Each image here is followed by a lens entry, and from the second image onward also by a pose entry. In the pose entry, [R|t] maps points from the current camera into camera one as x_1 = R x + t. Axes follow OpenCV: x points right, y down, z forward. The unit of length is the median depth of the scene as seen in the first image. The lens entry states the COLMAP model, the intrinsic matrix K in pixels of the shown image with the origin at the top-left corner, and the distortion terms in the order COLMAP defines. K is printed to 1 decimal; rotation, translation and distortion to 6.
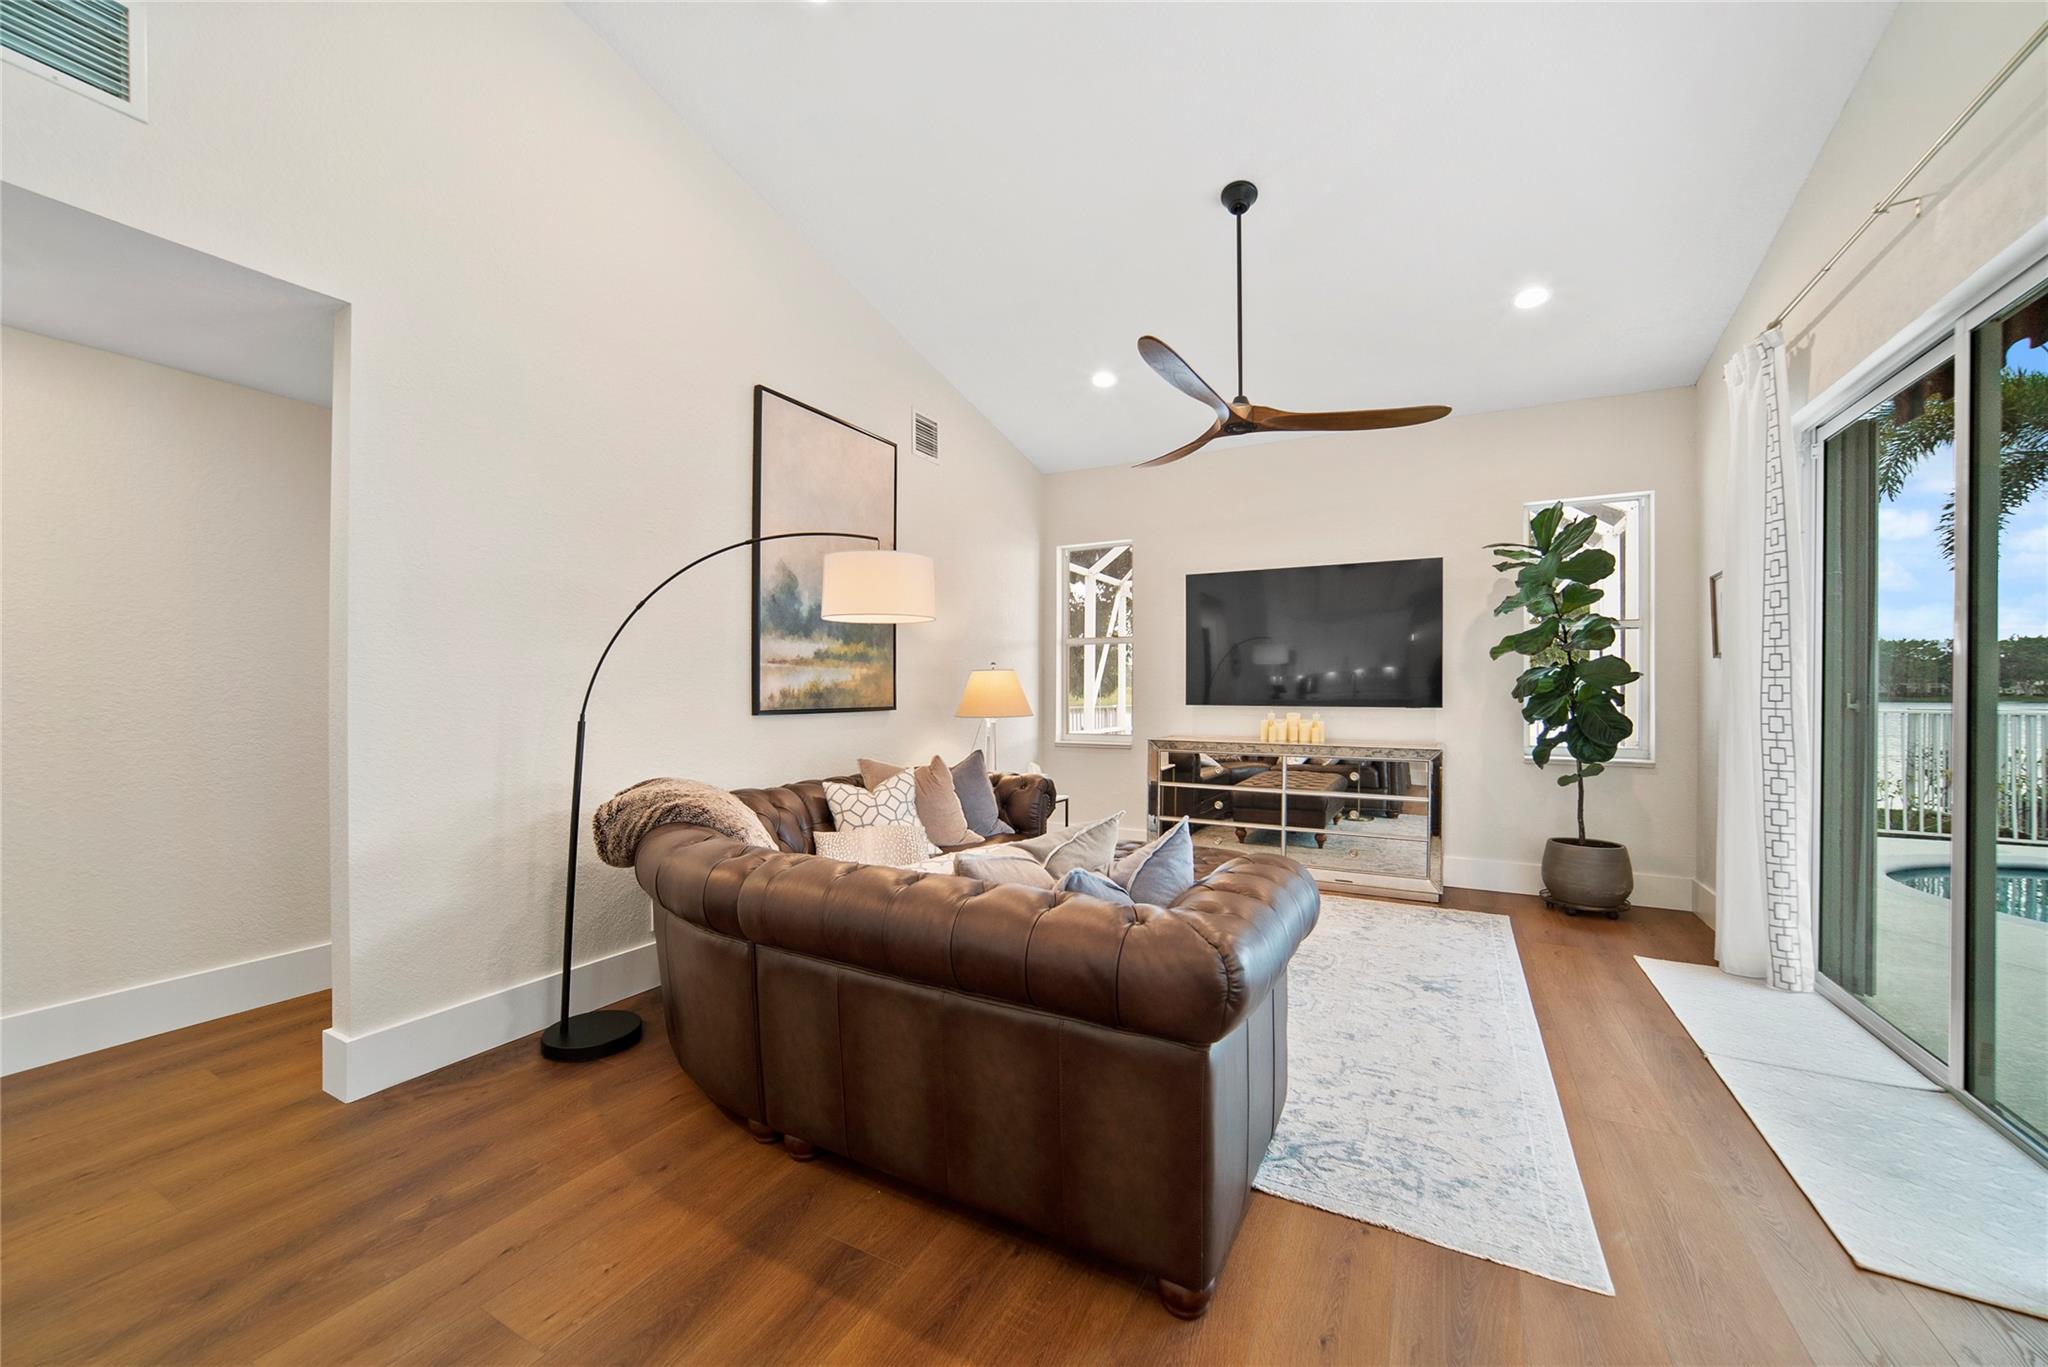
lens RADIAL K [[790.4, 0, 1017.5], [0, 790.4, 694.4], [0, 0, 1]] dist [-0.013946, 0.002175]
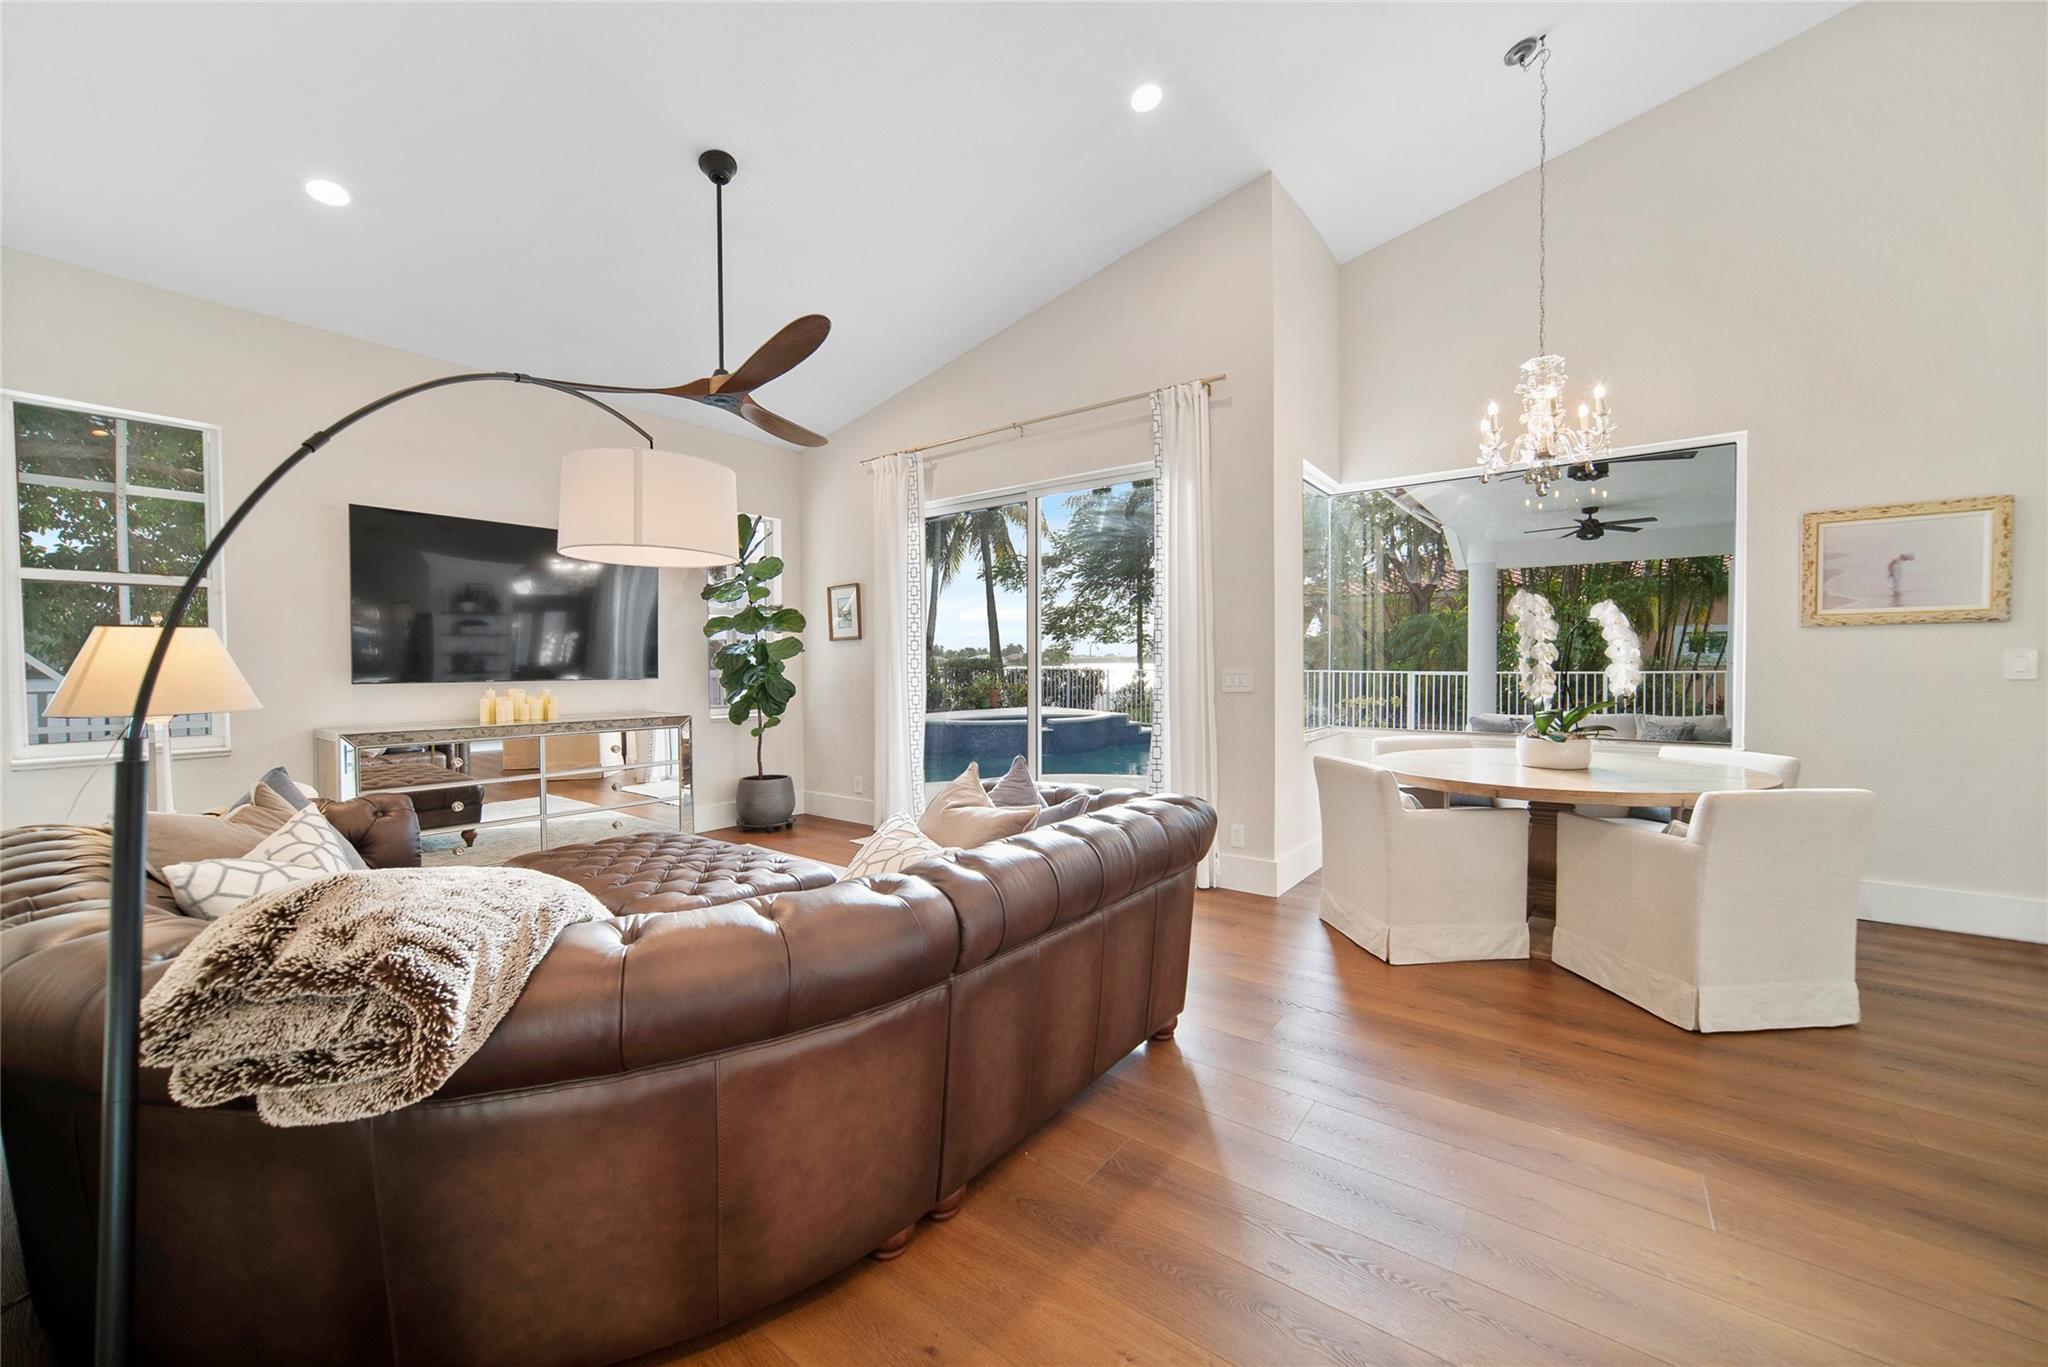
lens RADIAL K [[790.4, 0, 1016.4], [0, 790.4, 665.7], [0, 0, 1]] dist [-0.013946, 0.002175]
pose [[0.162421, -0.006521, 0.986700, -0.611501], [0.007887, 0.999955, 0.005310, -0.004359], [-0.986690, 0.006920, 0.162465, 0.438983]]
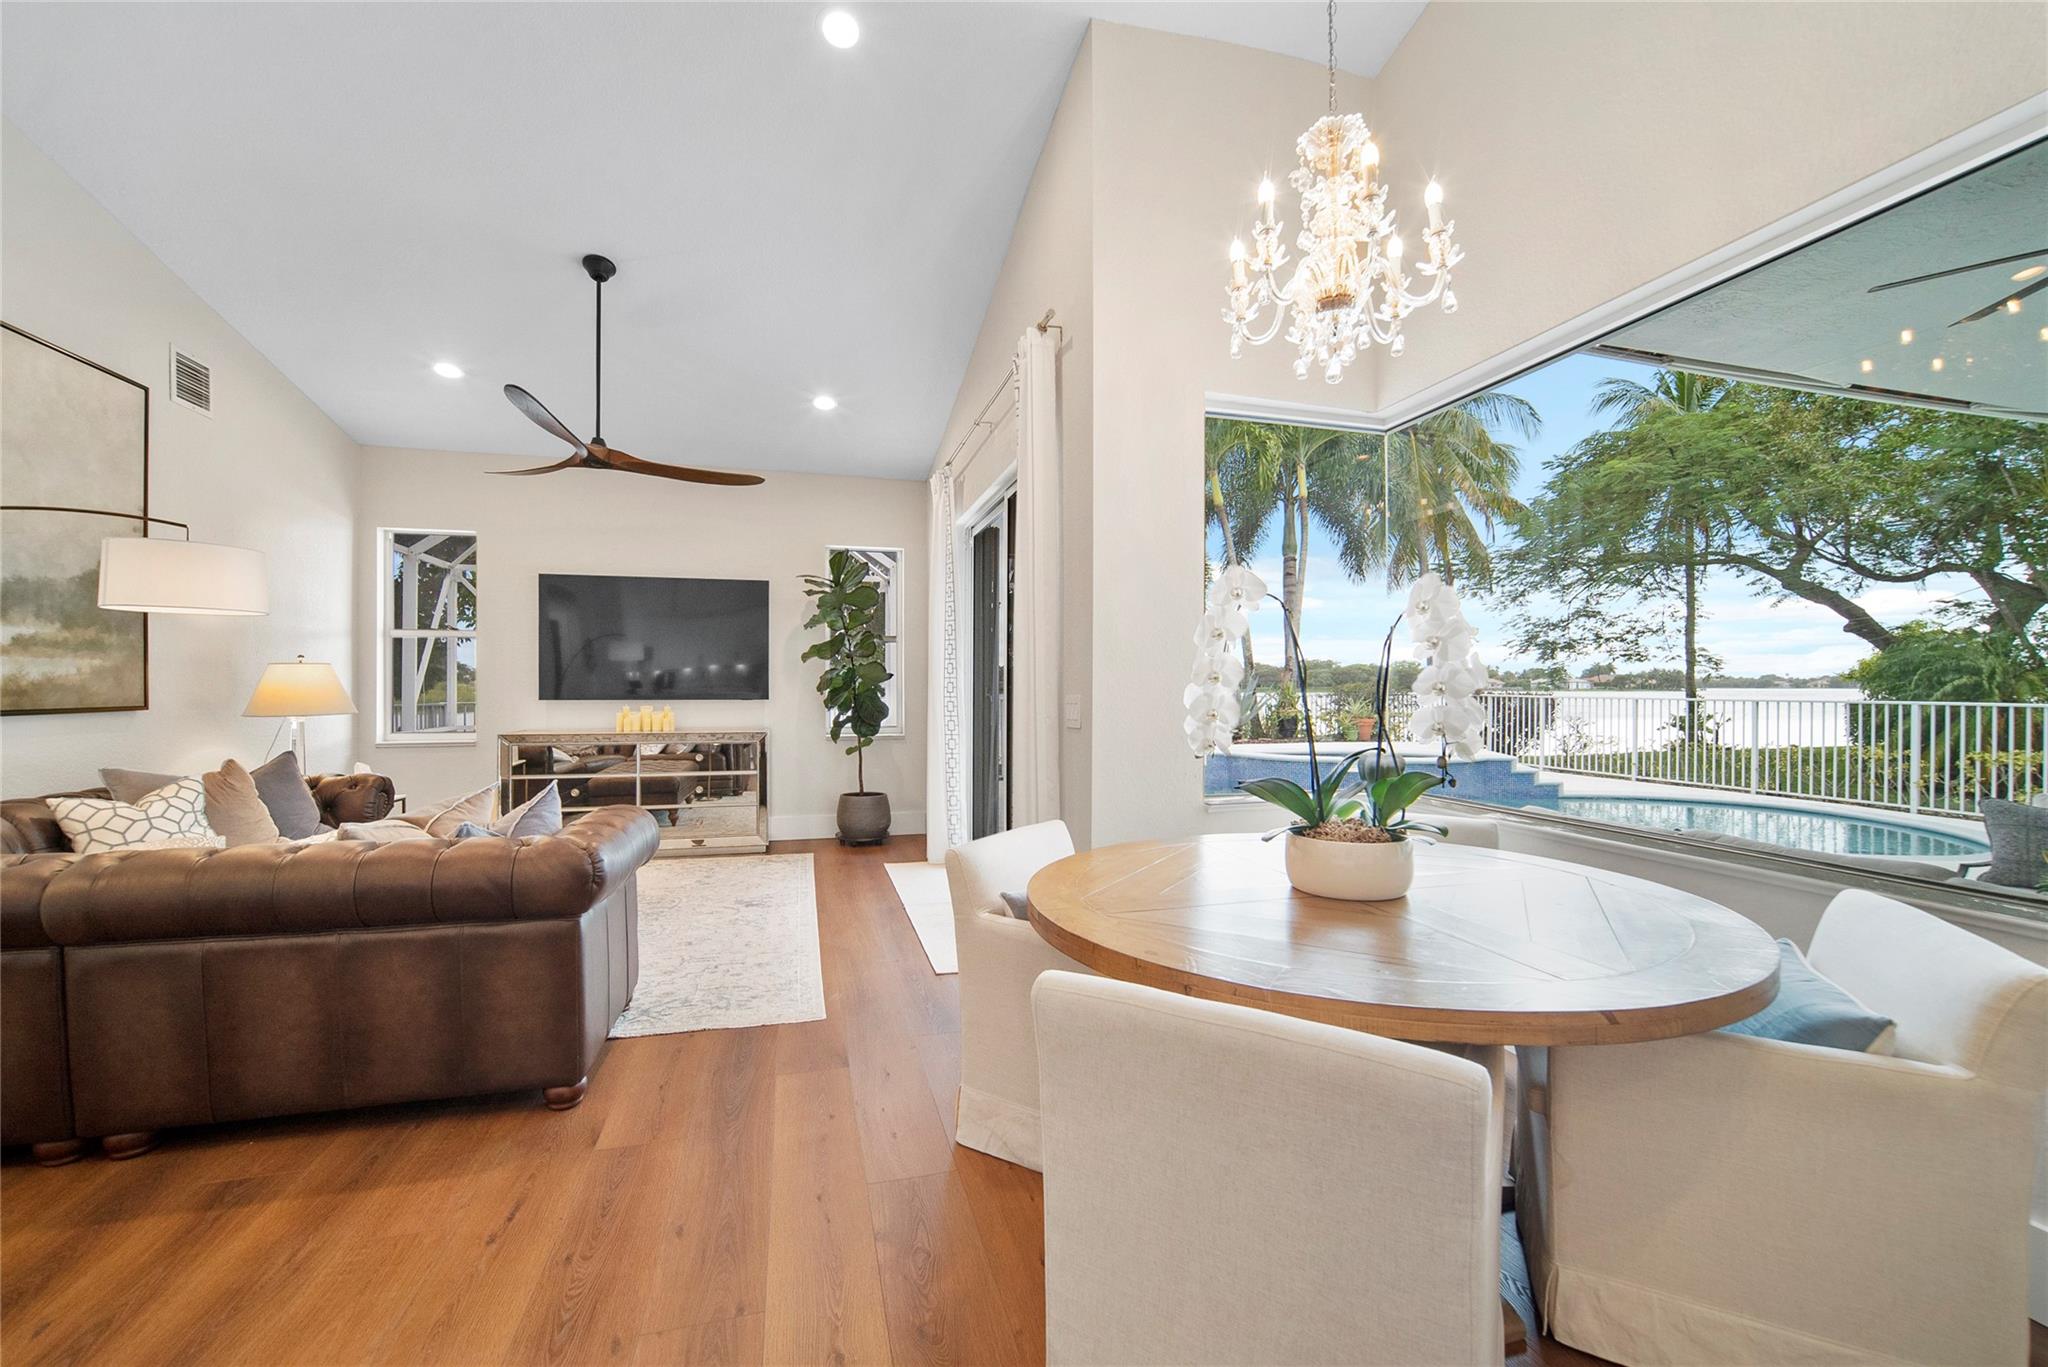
lens RADIAL K [[803.8, 0, 1009.3], [0, 803.8, 689.4], [0, 0, 1]] dist [-0.013188, 0.002765]
pose [[0.728708, -0.003600, 0.684815, -0.082319], [0.004191, 0.999991, 0.000798, 0.001844], [-0.684811, 0.002289, 0.728717, -0.271194]]
